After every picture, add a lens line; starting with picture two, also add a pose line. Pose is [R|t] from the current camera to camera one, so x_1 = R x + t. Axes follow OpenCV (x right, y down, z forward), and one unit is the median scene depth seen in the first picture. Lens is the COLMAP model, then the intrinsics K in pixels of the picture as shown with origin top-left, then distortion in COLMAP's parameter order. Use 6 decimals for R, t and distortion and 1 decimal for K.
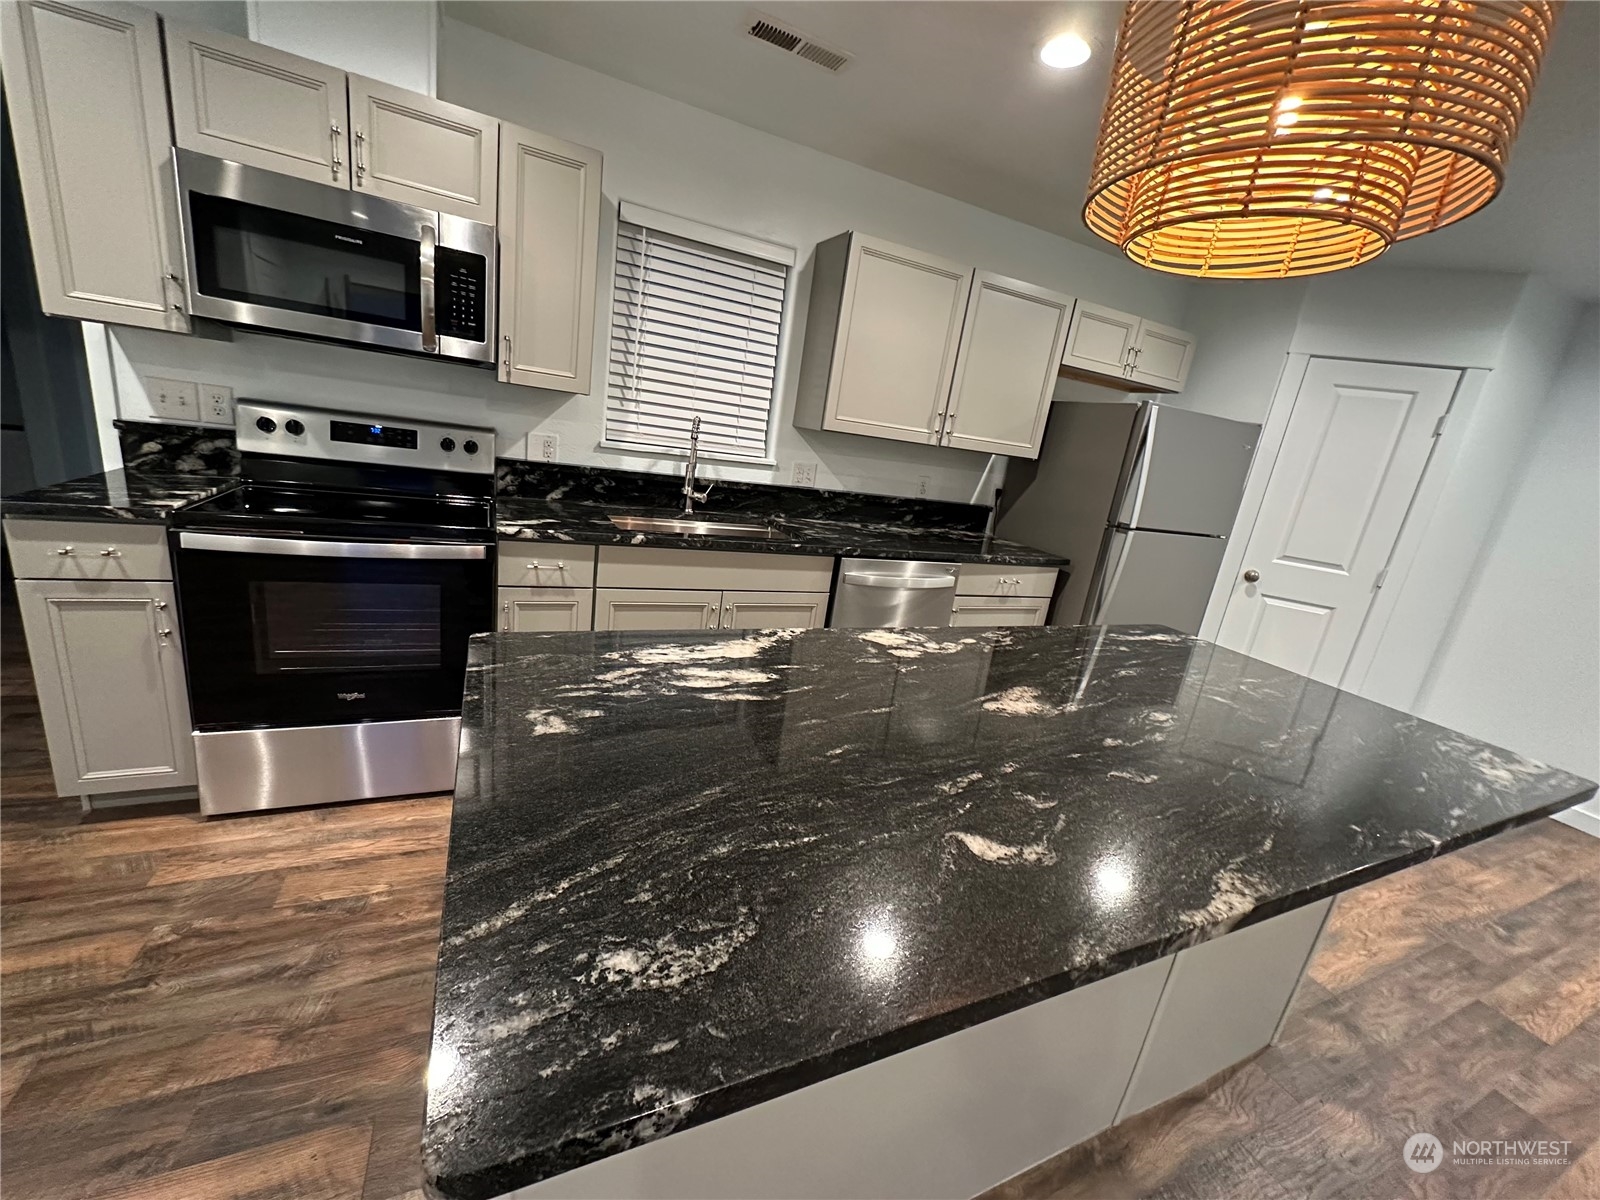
lens RADIAL K [[633.2, 0, 800.0], [0, 633.2, 600.0], [0, 0, 1]] dist [-0.000691, -0.000211]
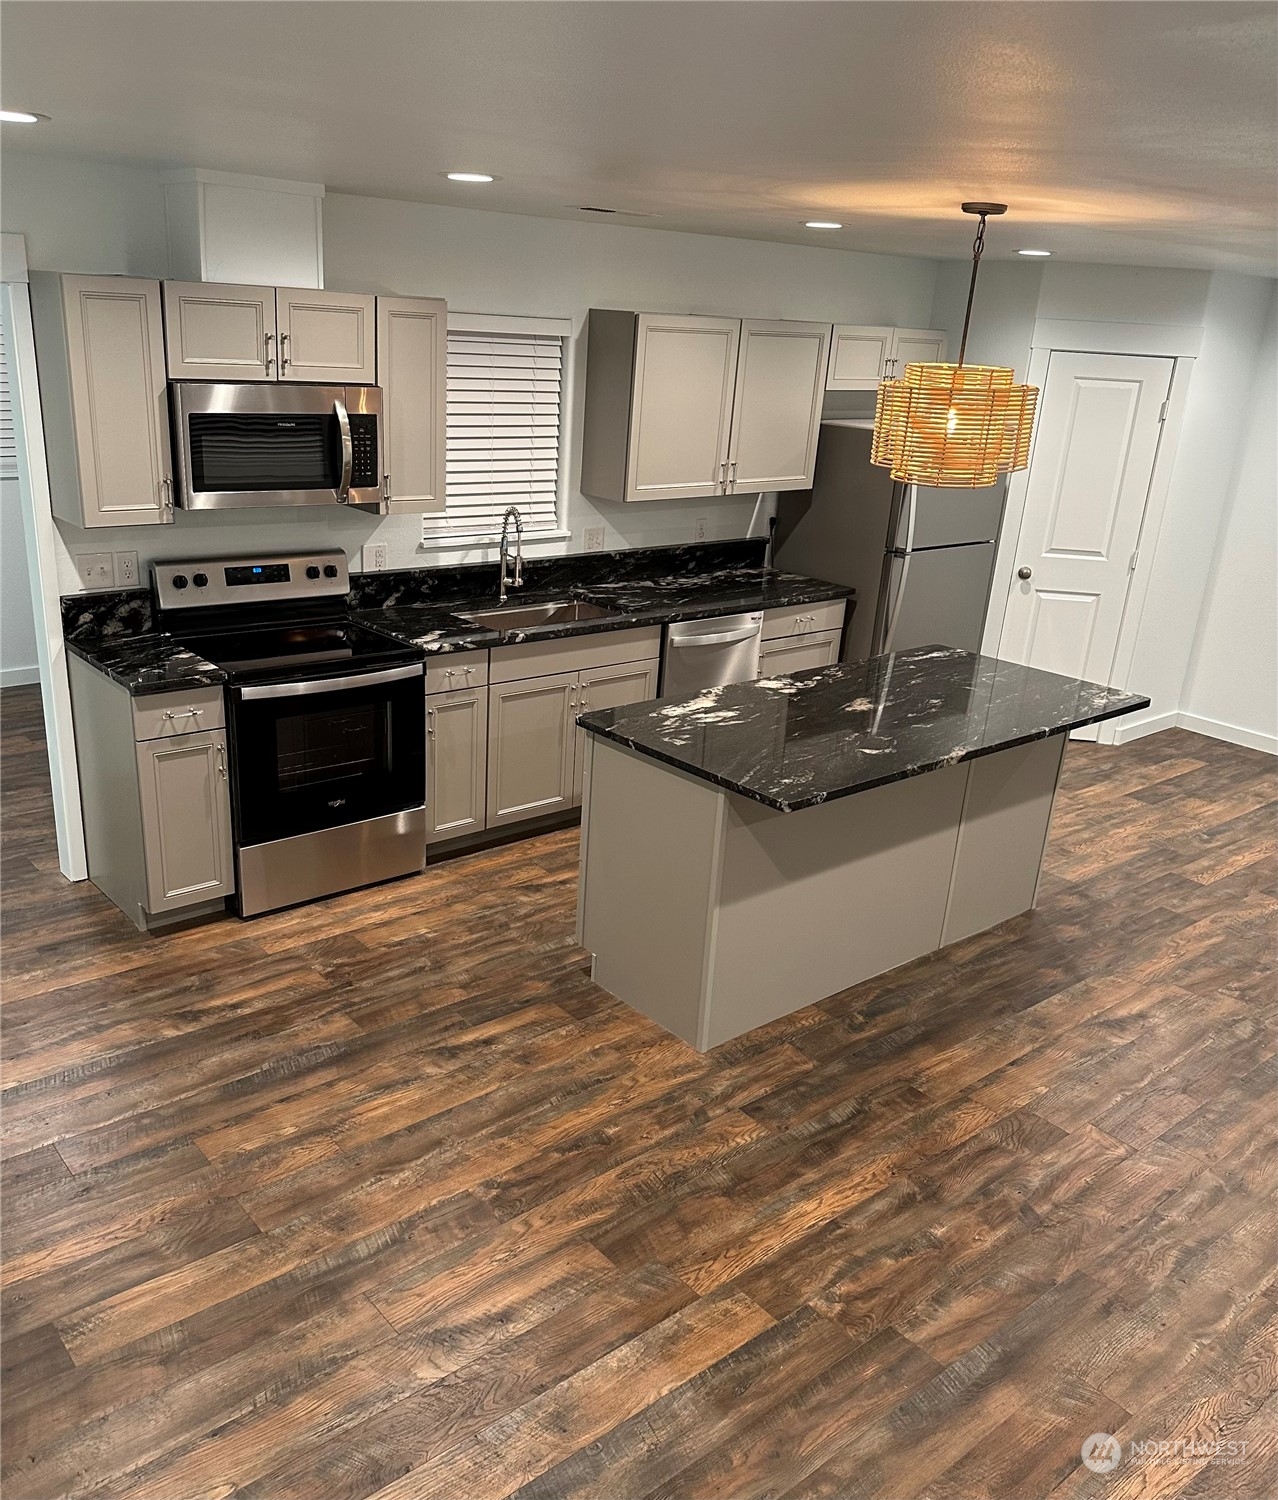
lens RADIAL K [[1269.9, 0, 594.8], [0, 1269.9, 792.0], [0, 0, 1]] dist [0.163997, -0.313612]
pose [[0.961737, -0.172739, 0.212659, -0.559718], [0.147275, 0.980466, 0.130372, -0.085764], [-0.231026, -0.094065, 0.968390, -1.105039]]
